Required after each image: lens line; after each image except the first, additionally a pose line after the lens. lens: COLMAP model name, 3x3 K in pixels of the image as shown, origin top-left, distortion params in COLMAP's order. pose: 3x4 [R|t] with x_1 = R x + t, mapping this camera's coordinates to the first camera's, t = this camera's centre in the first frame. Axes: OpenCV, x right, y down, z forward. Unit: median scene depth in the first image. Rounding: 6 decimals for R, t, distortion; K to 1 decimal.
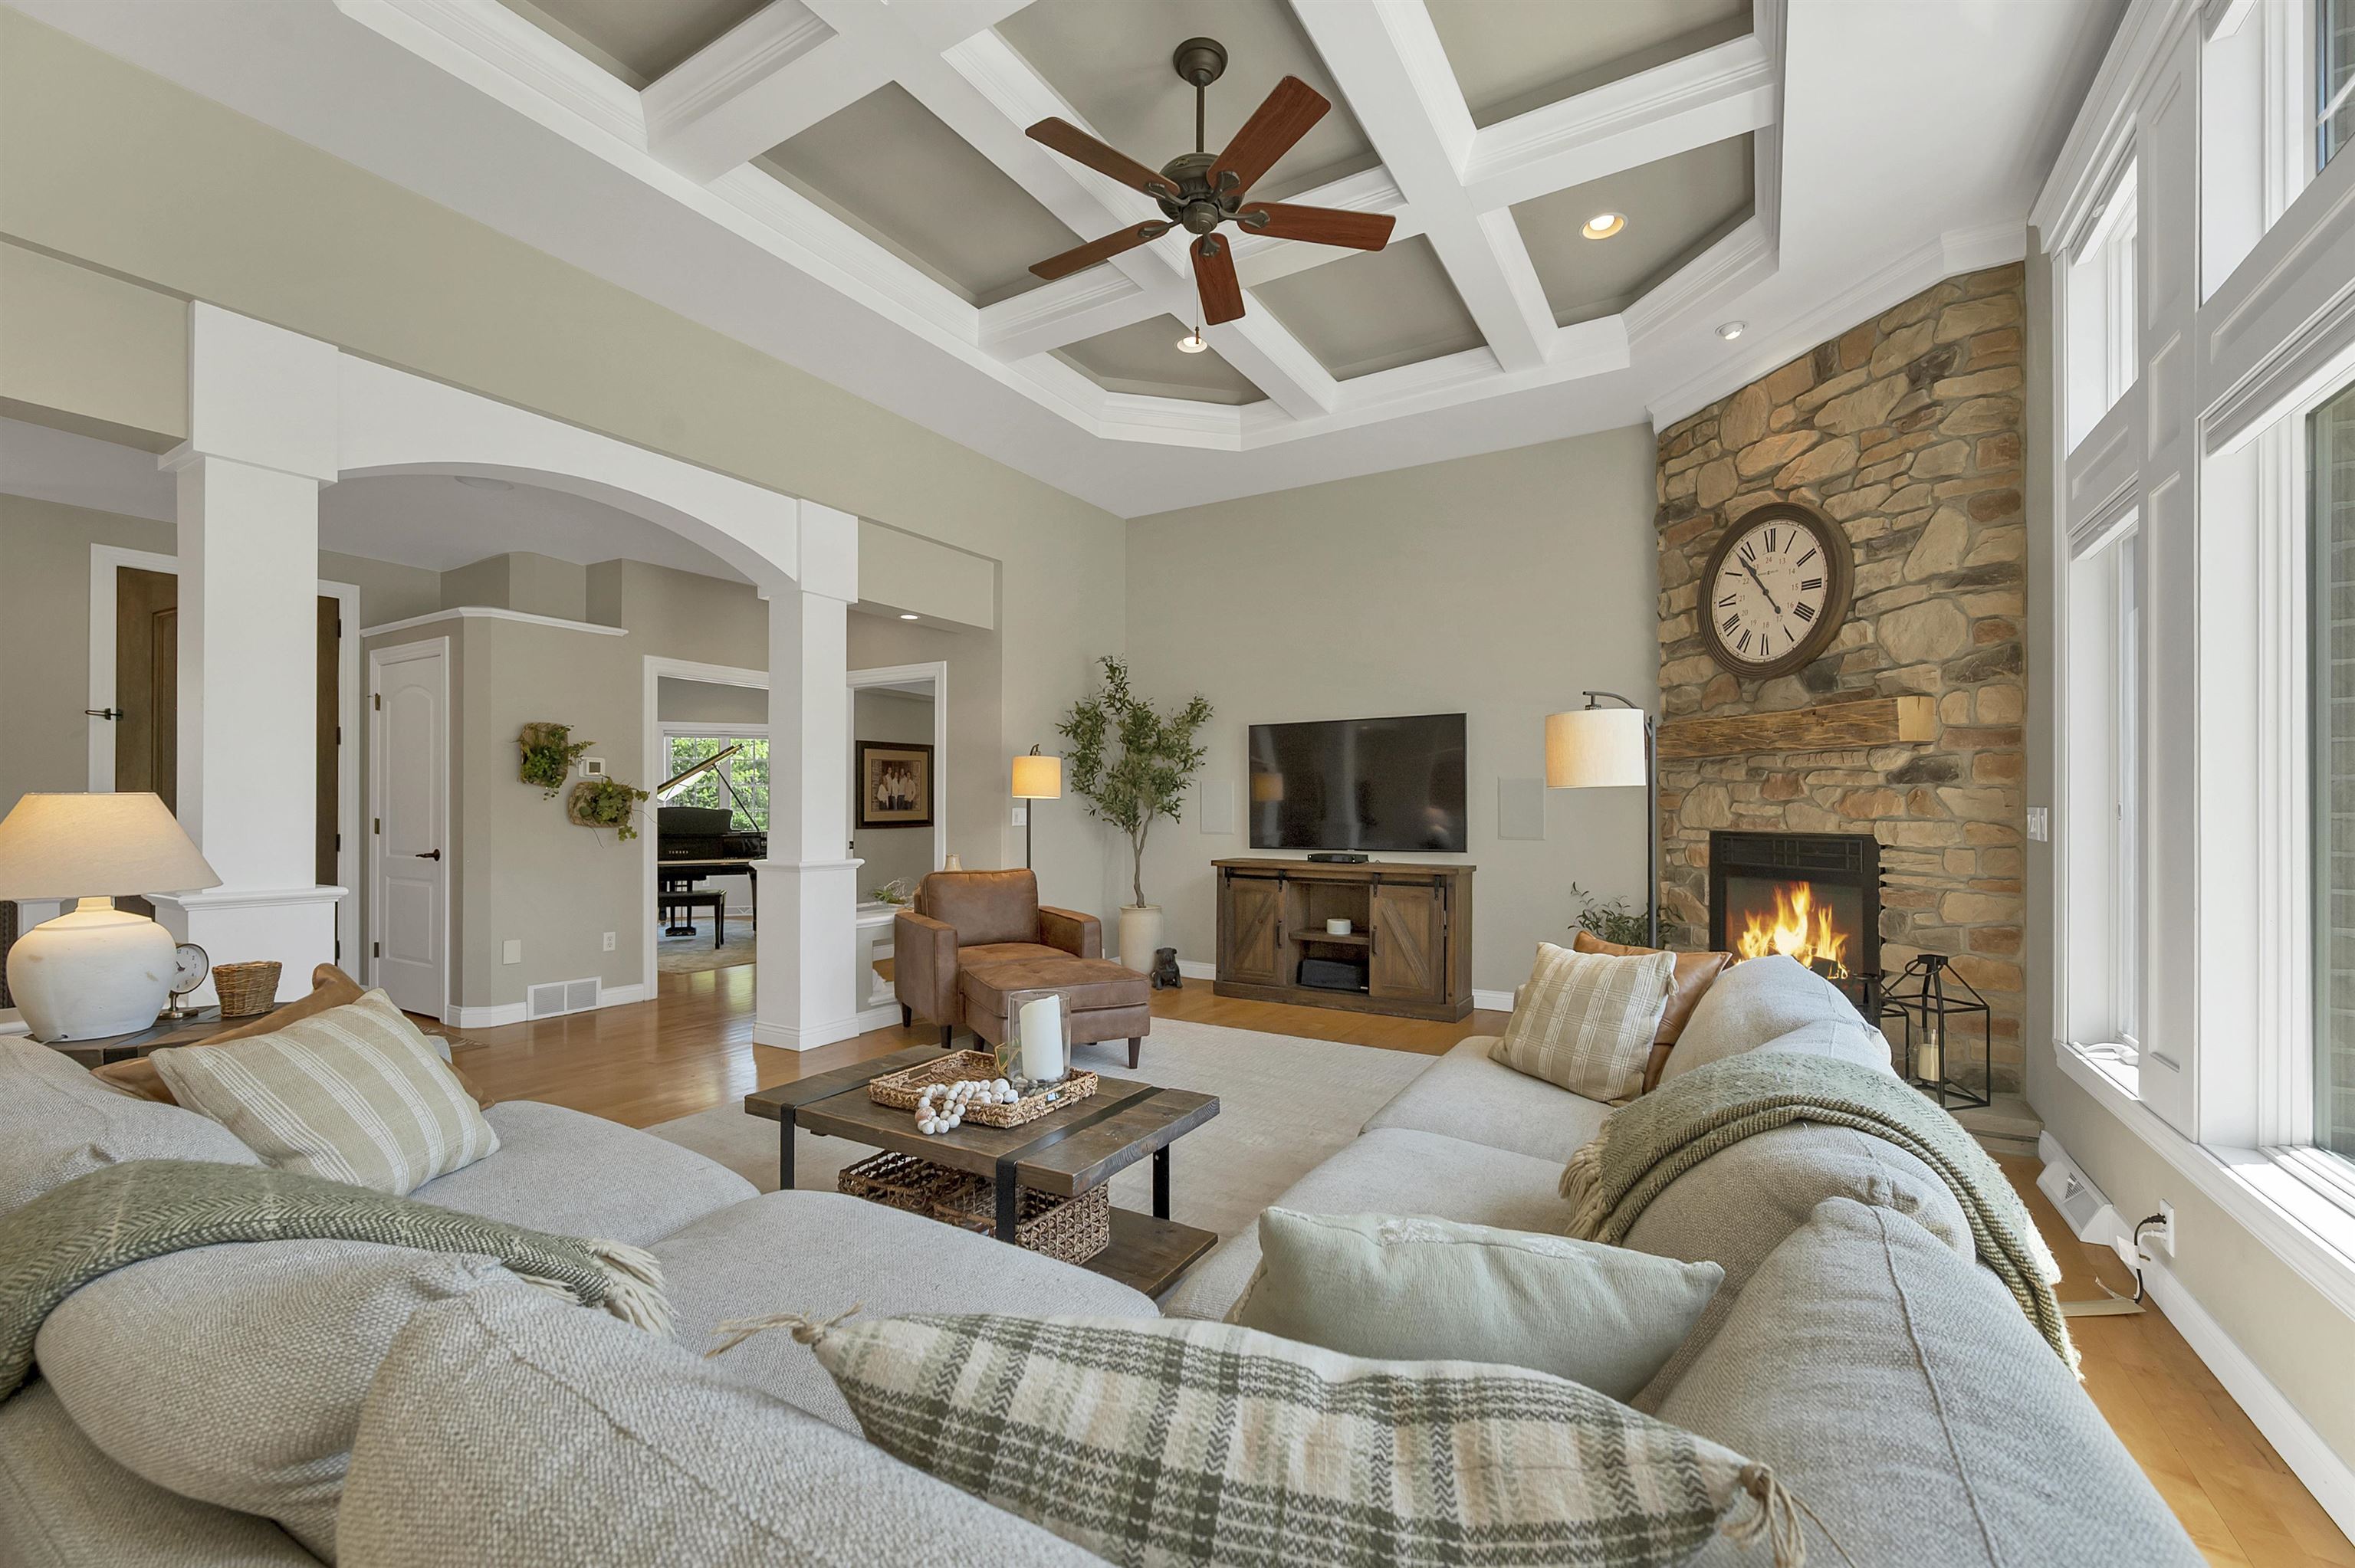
lens RADIAL K [[962.1, 0, 1177.5], [0, 962.1, 784.0], [0, 0, 1]] dist [-0.000123, -0.000040]
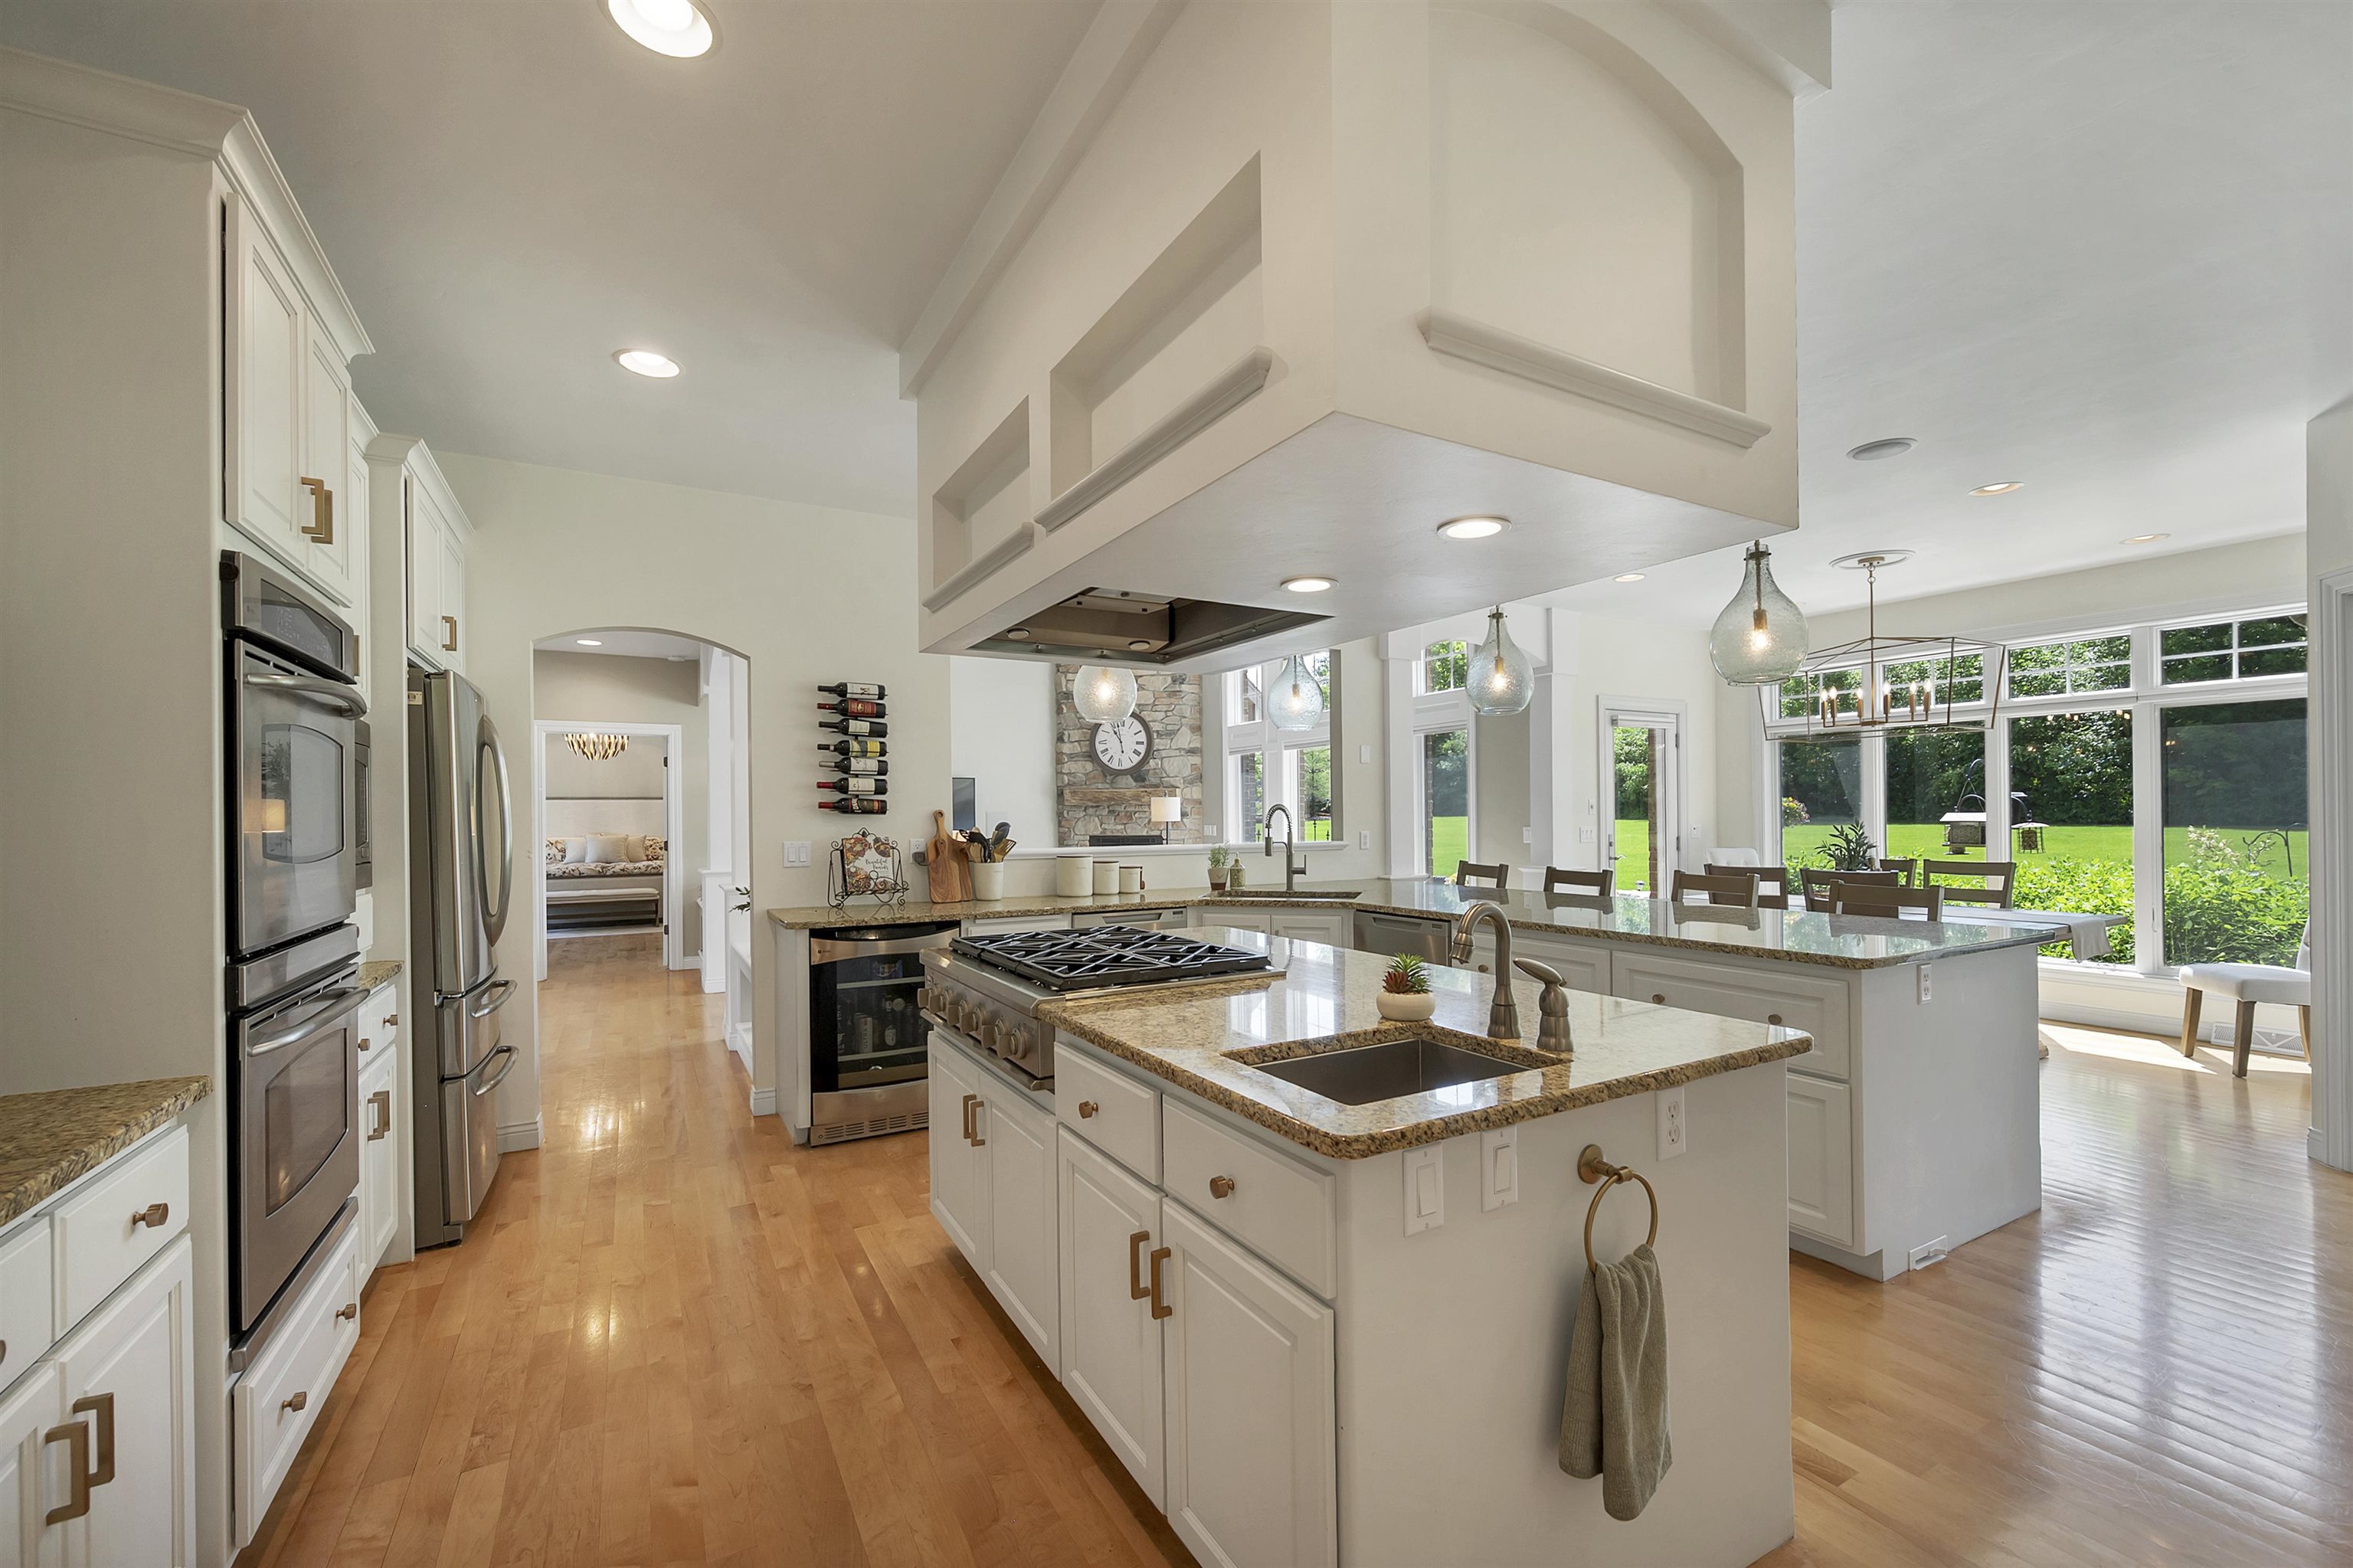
lens RADIAL K [[961.5, 0, 1176.5], [0, 961.5, 784.0], [0, 0, 1]] dist [-0.000123, -0.000040]
pose [[0.480146, 0.012368, 0.877101, -1.642643], [-0.009983, 0.999913, -0.008635, -0.069456], [-0.877132, -0.004610, 0.480228, -0.383699]]
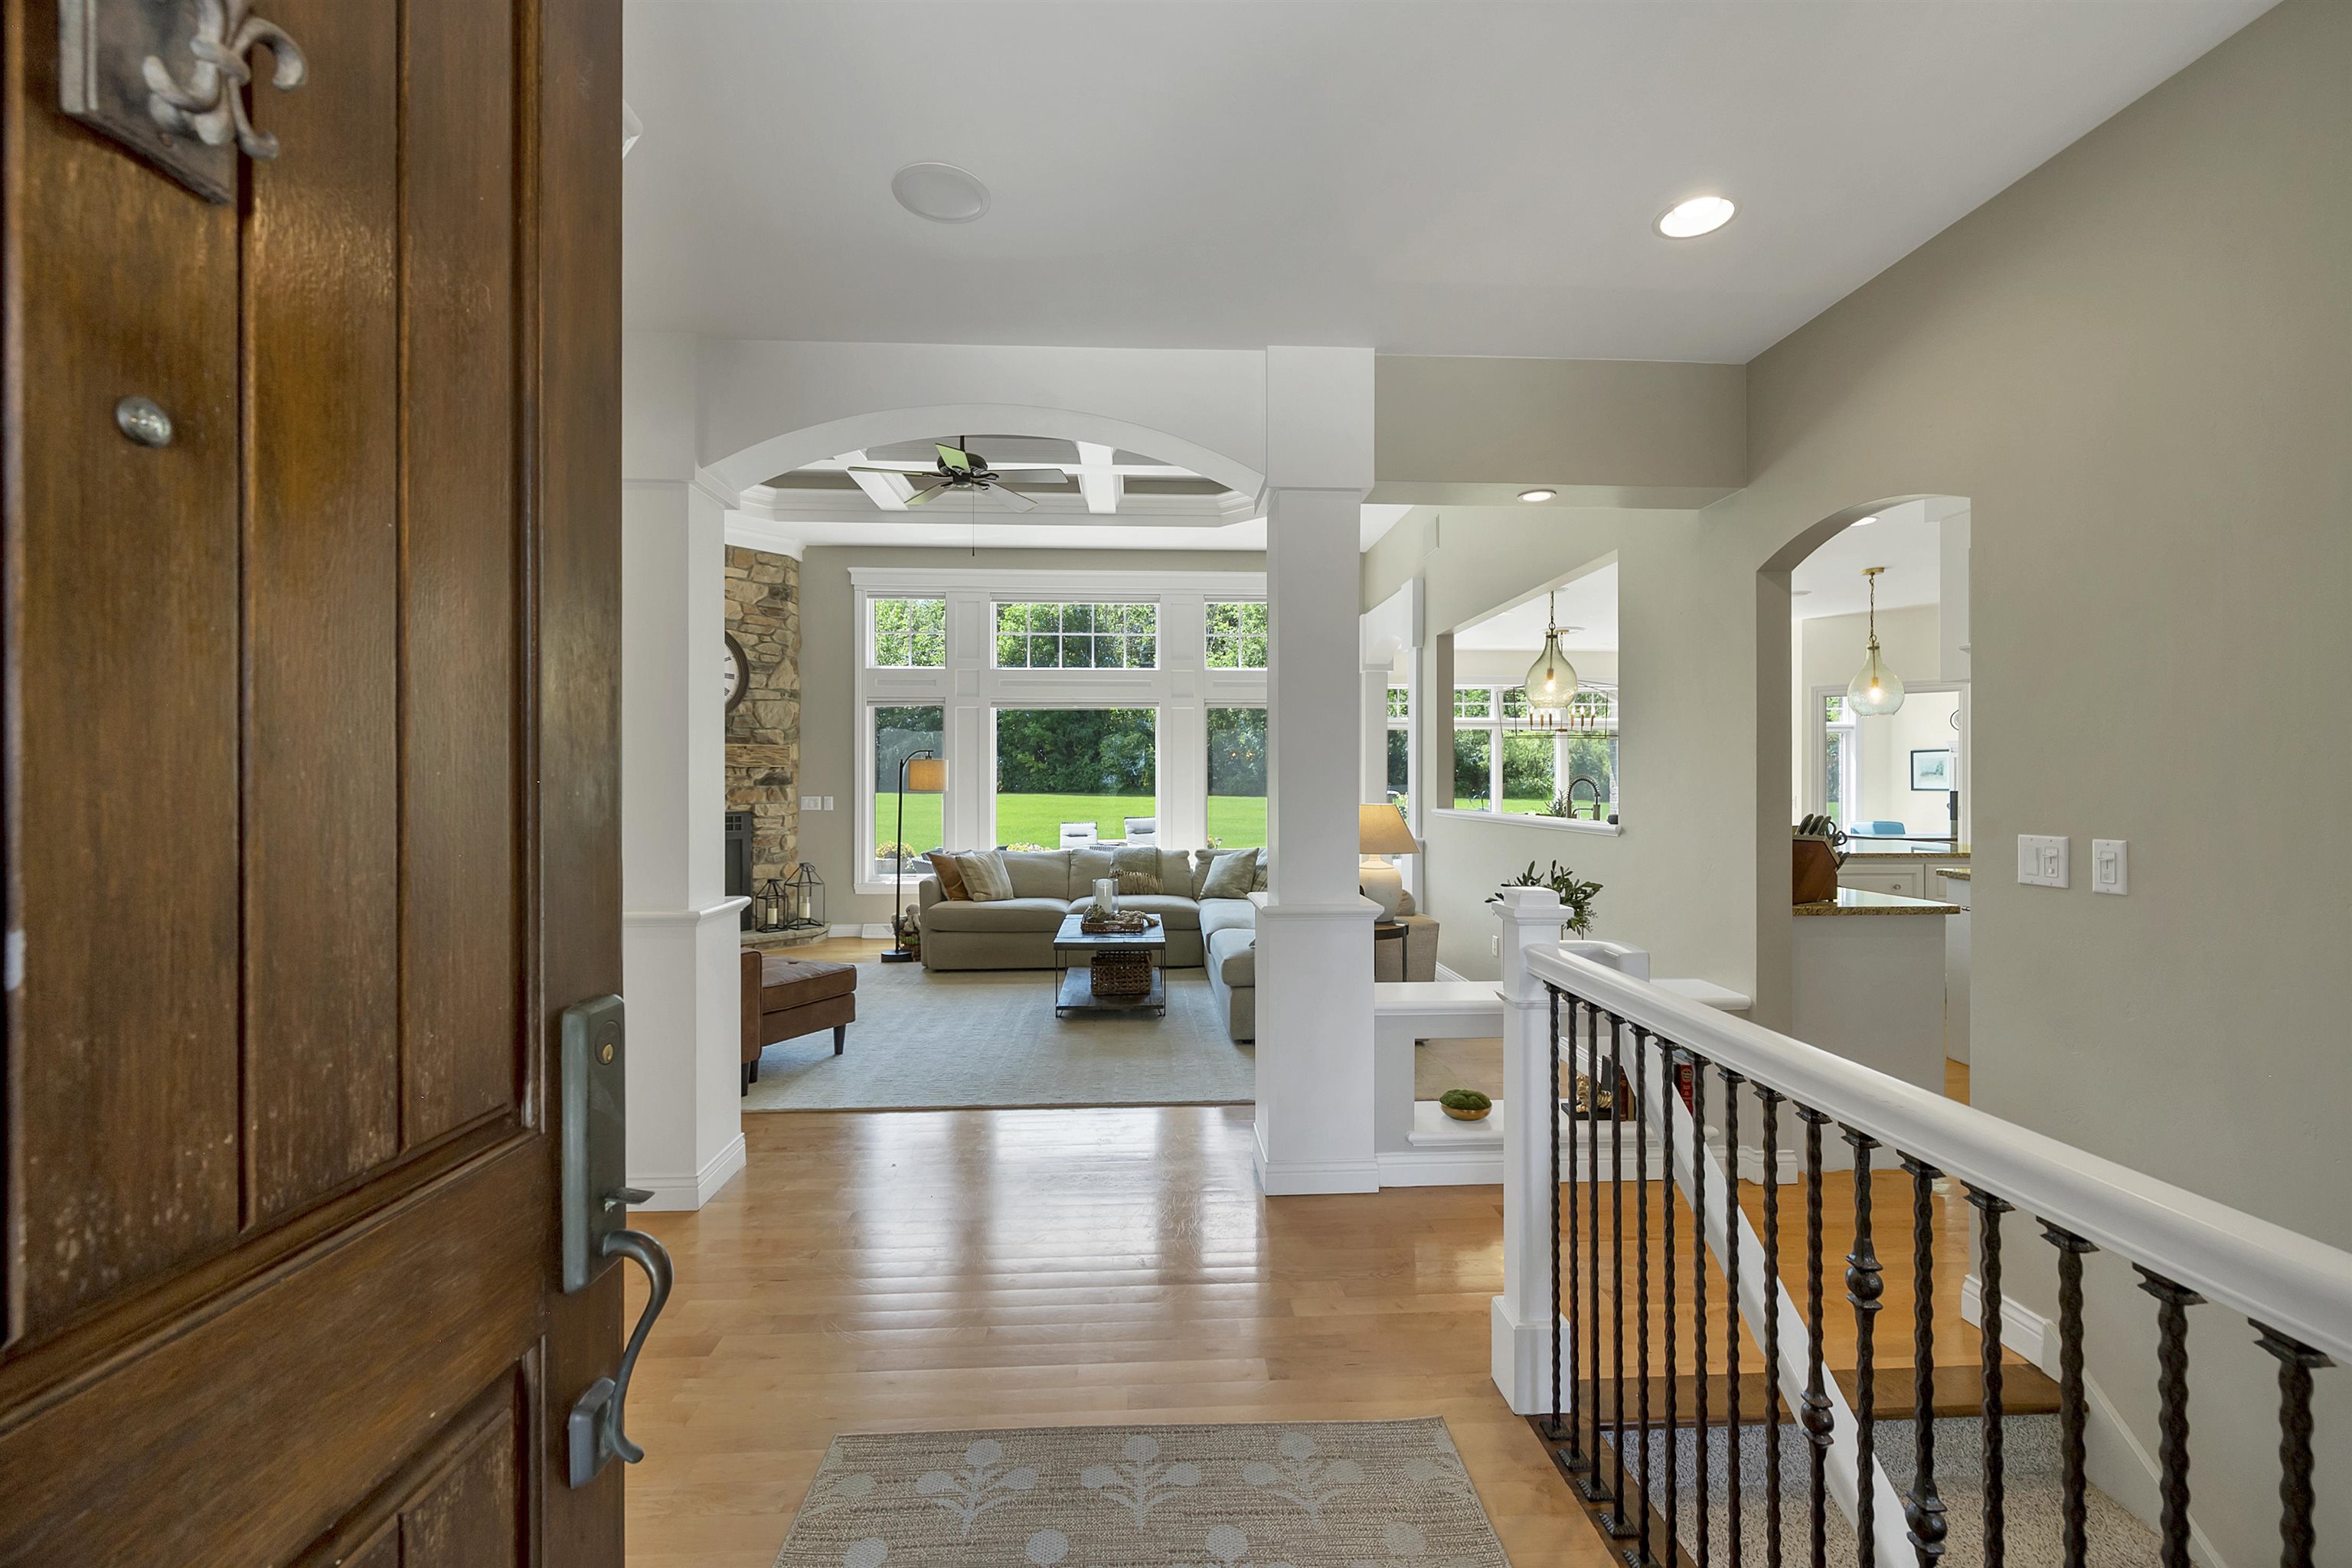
lens RADIAL K [[961.0, 0, 1176.0], [0, 961.0, 784.0], [0, 0, 1]] dist [-0.000123, -0.000040]
pose [[-0.565069, -0.007963, 0.825005, -1.321753], [-0.025543, 0.999643, -0.007847, -0.009019], [-0.824648, -0.025507, -0.565070, 1.311312]]
